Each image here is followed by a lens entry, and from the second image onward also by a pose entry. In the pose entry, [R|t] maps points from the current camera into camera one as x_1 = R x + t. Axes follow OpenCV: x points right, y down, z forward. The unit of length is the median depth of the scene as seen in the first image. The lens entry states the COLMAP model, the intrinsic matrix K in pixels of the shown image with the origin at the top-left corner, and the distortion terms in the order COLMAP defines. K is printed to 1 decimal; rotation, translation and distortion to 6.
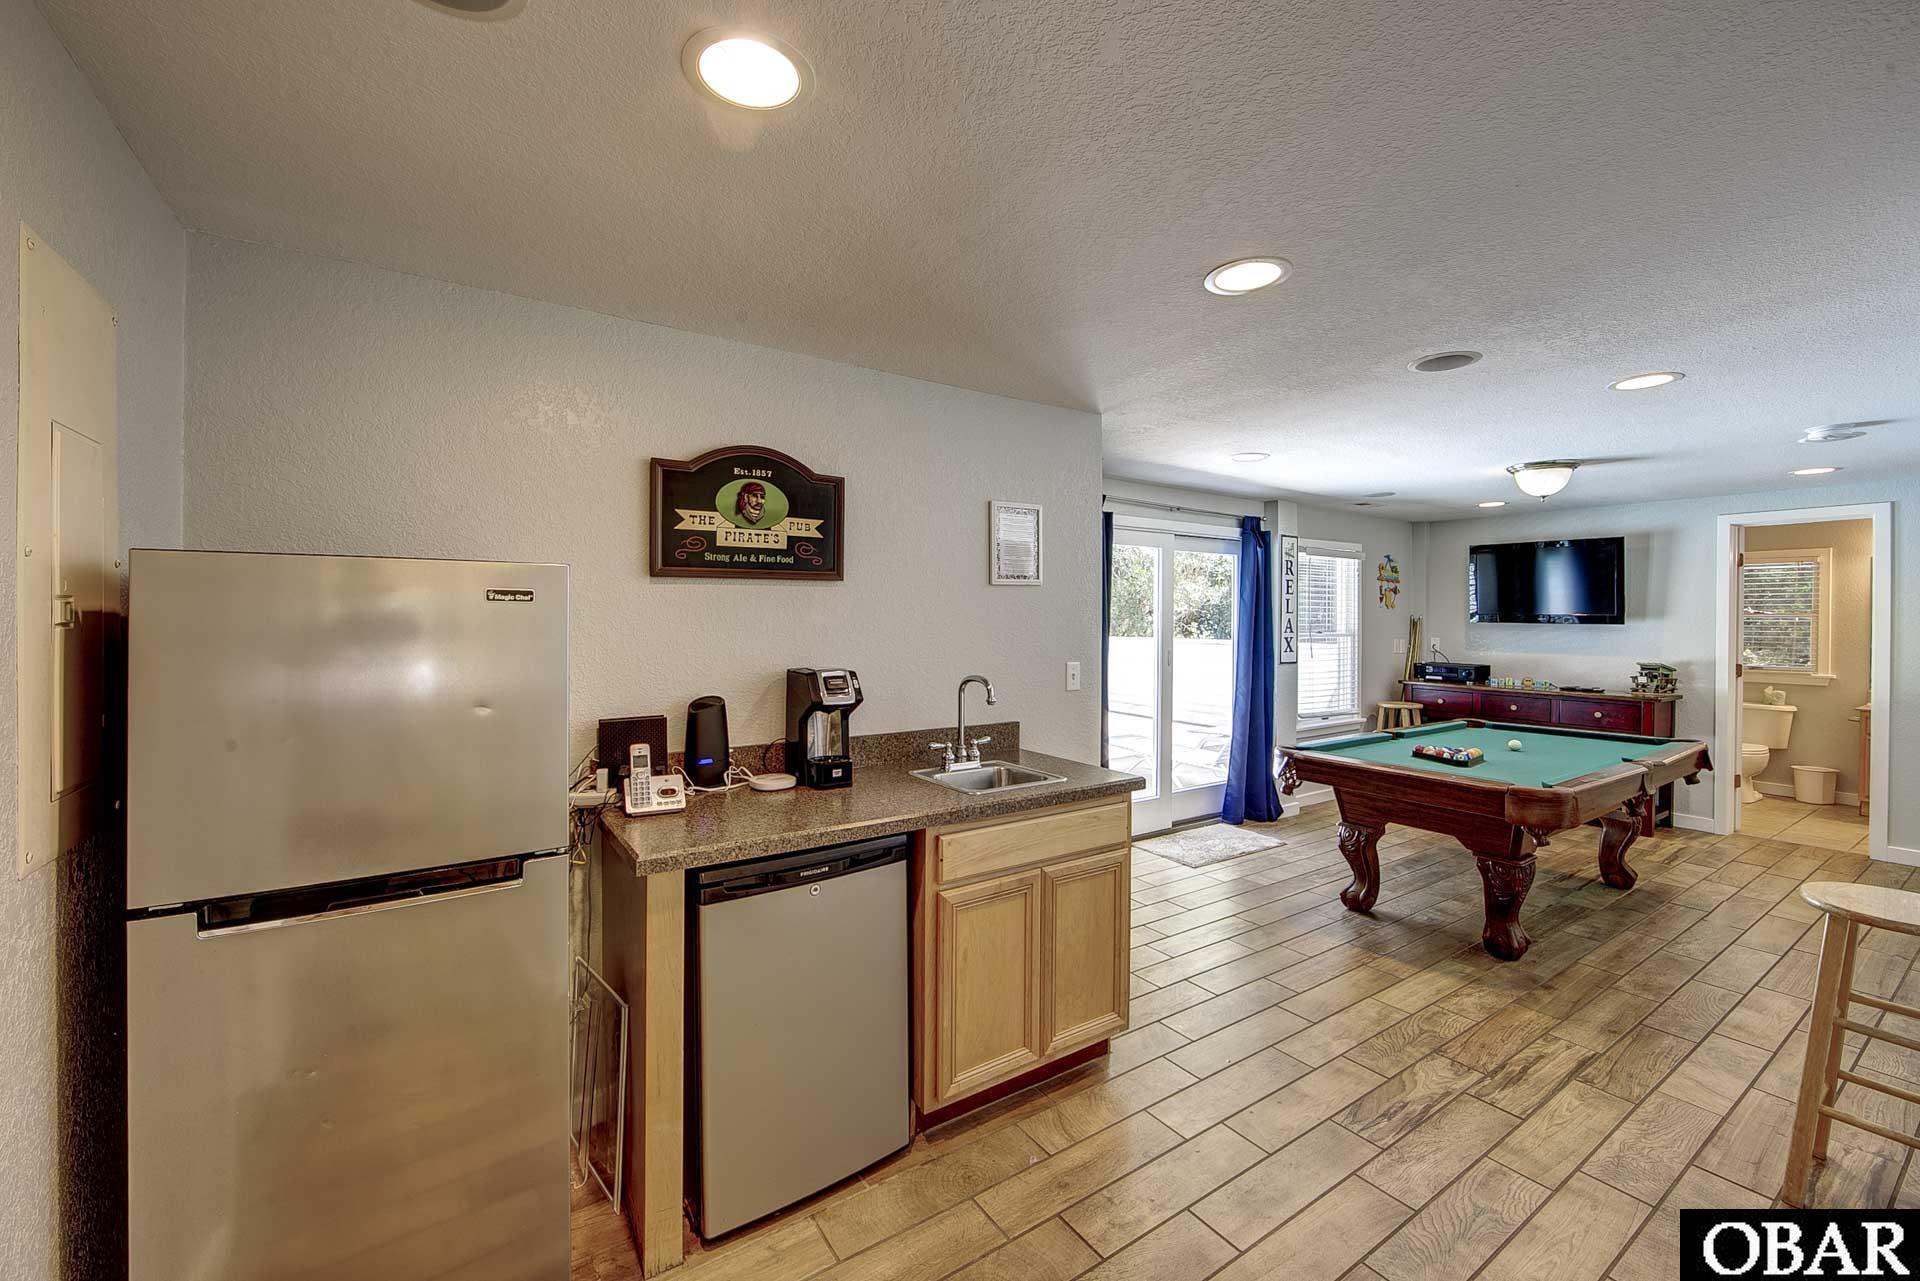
lens RADIAL K [[786.4, 0, 950.6], [0, 786.4, 605.2], [0, 0, 1]] dist [-0.002342, -0.000140]
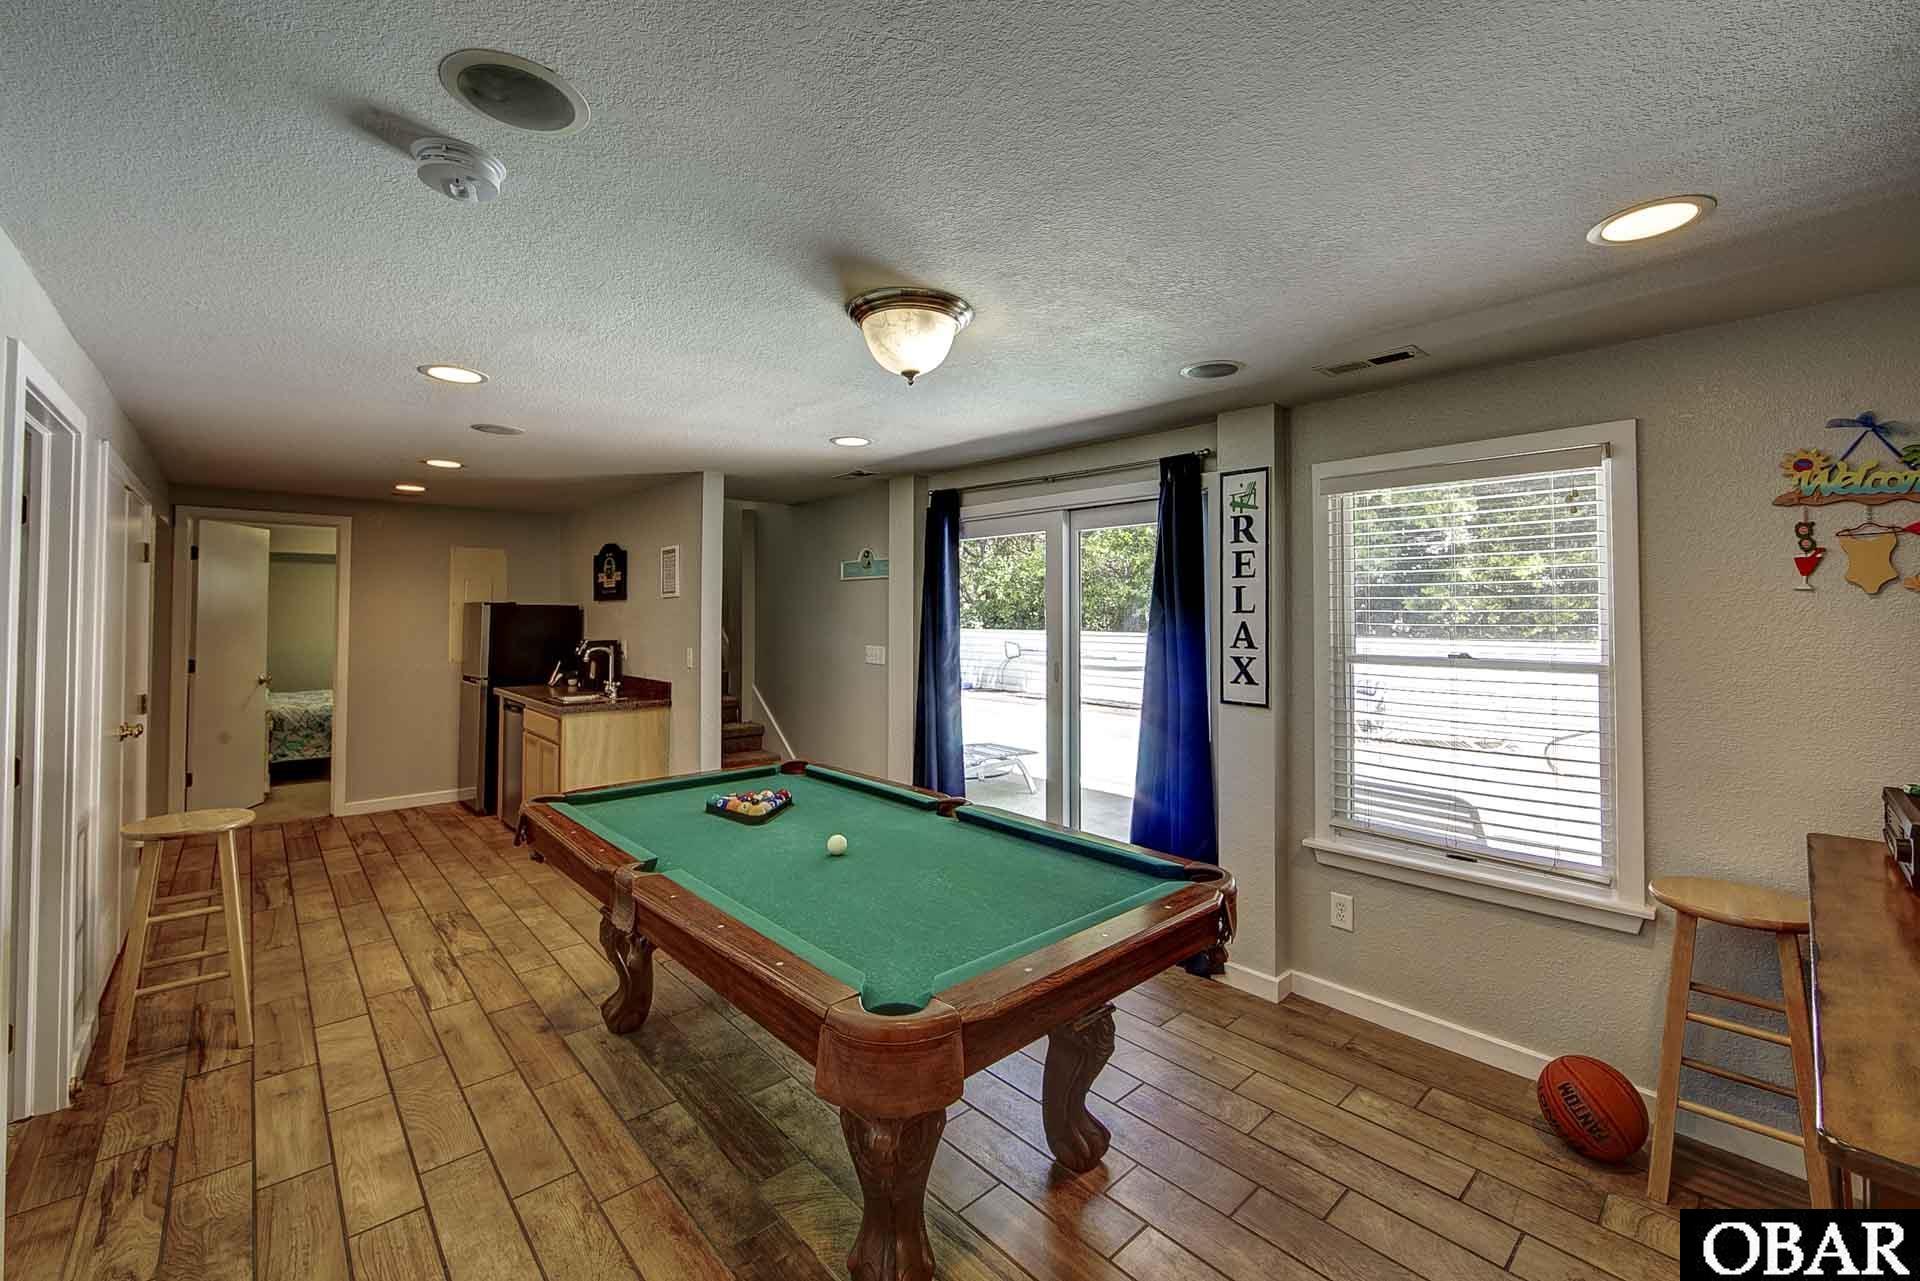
lens RADIAL K [[759.8, 0, 939.0], [0, 759.8, 591.2], [0, 0, 1]] dist [-0.015402, 0.000177]
pose [[0.145513, -0.032829, -0.988811, 1.693920], [0.012172, 0.999433, -0.031391, 0.016884], [0.989281, -0.007468, 0.145830, 1.322912]]
